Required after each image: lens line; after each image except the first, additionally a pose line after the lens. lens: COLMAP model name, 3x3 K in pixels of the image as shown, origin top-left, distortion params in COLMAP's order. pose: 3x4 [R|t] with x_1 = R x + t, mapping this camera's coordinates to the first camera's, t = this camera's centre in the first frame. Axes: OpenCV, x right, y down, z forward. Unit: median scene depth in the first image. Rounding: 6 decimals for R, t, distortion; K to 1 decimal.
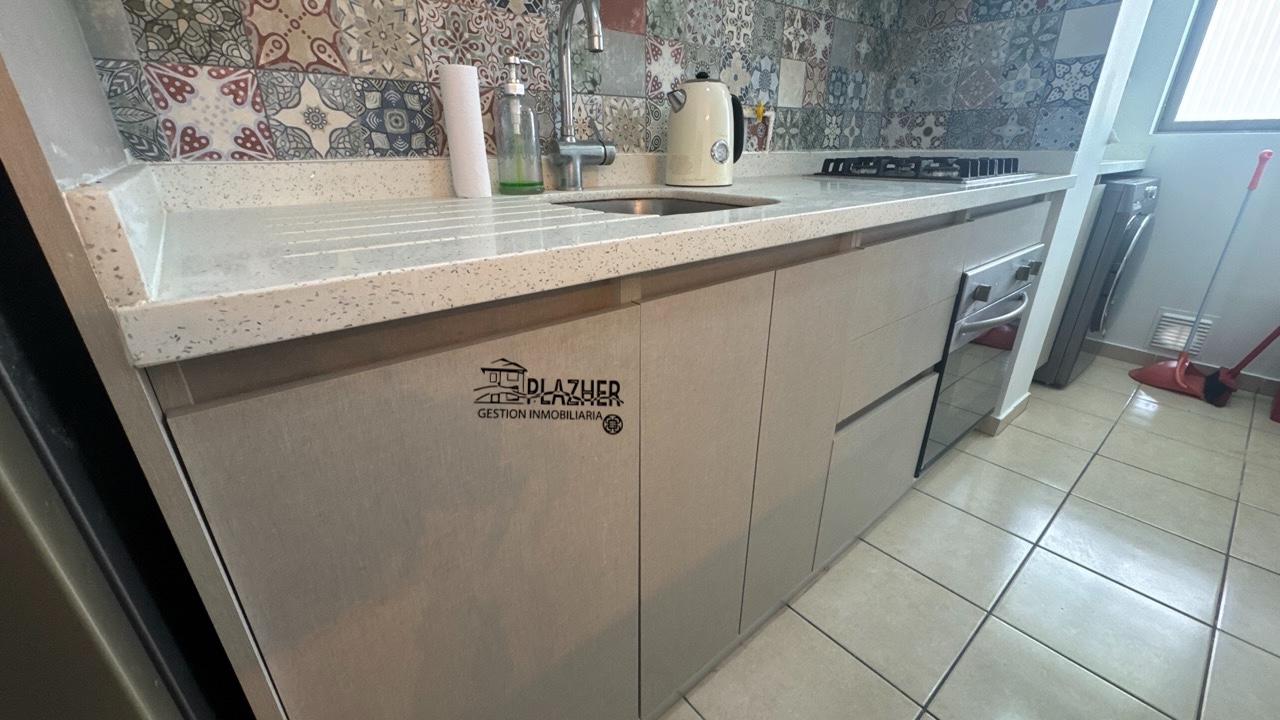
lens RADIAL K [[509.6, 0, 643.3], [0, 509.6, 357.8], [0, 0, 1]] dist [-0.004303, 0.000505]
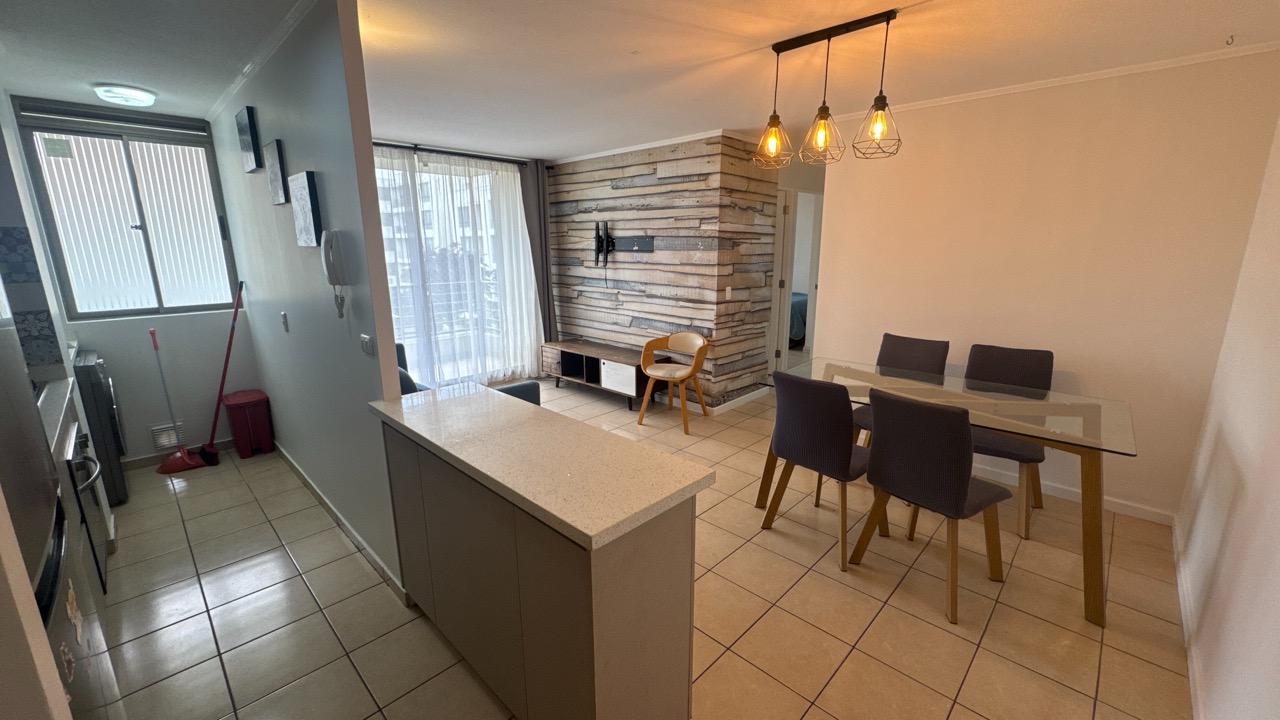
lens RADIAL K [[509.6, 0, 638.4], [0, 509.6, 359.9], [0, 0, 1]] dist [-0.004303, 0.000505]
pose [[-0.097948, -0.217184, 0.971204, -0.849505], [0.389586, 0.889644, 0.238236, -0.104168], [-0.915767, 0.401702, -0.002527, -0.633194]]
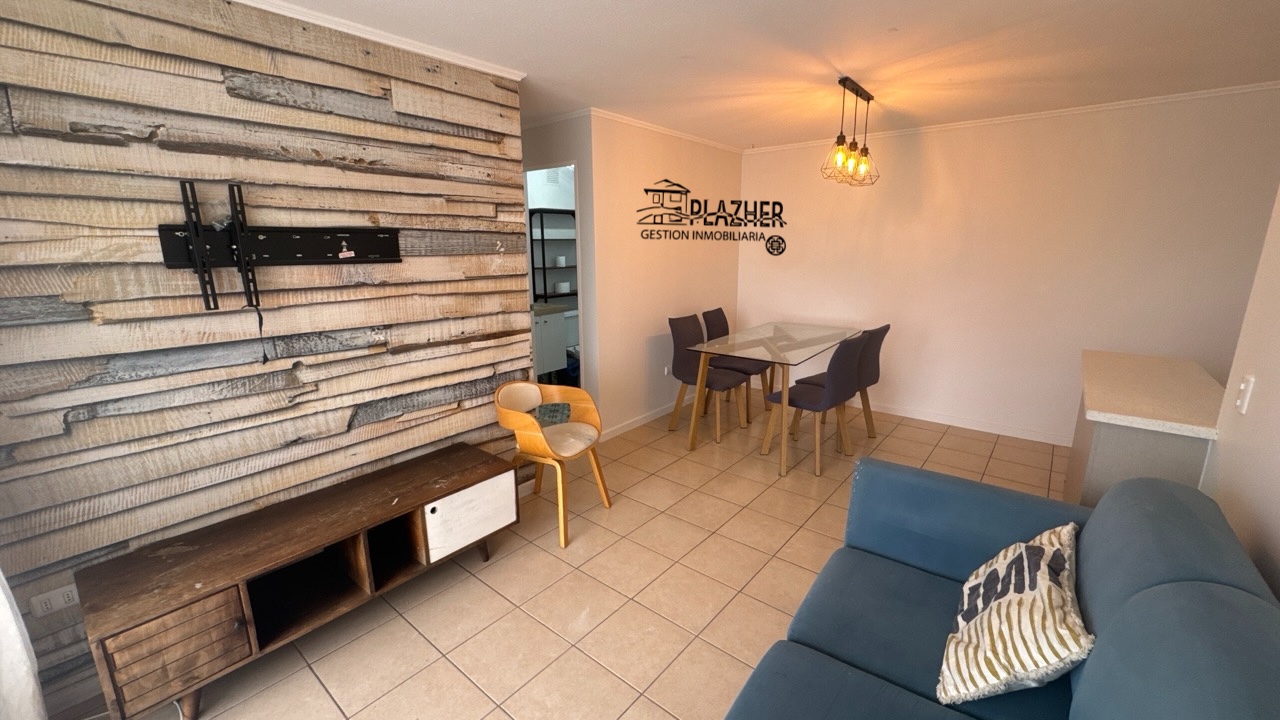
lens RADIAL K [[509.6, 0, 642.4], [0, 509.6, 359.8], [0, 0, 1]] dist [-0.004303, 0.000505]
pose [[-0.983519, 0.053494, -0.172711, 1.989099], [-0.057120, 0.814382, 0.577511, -0.626769], [0.171546, 0.577859, -0.797904, 0.598007]]
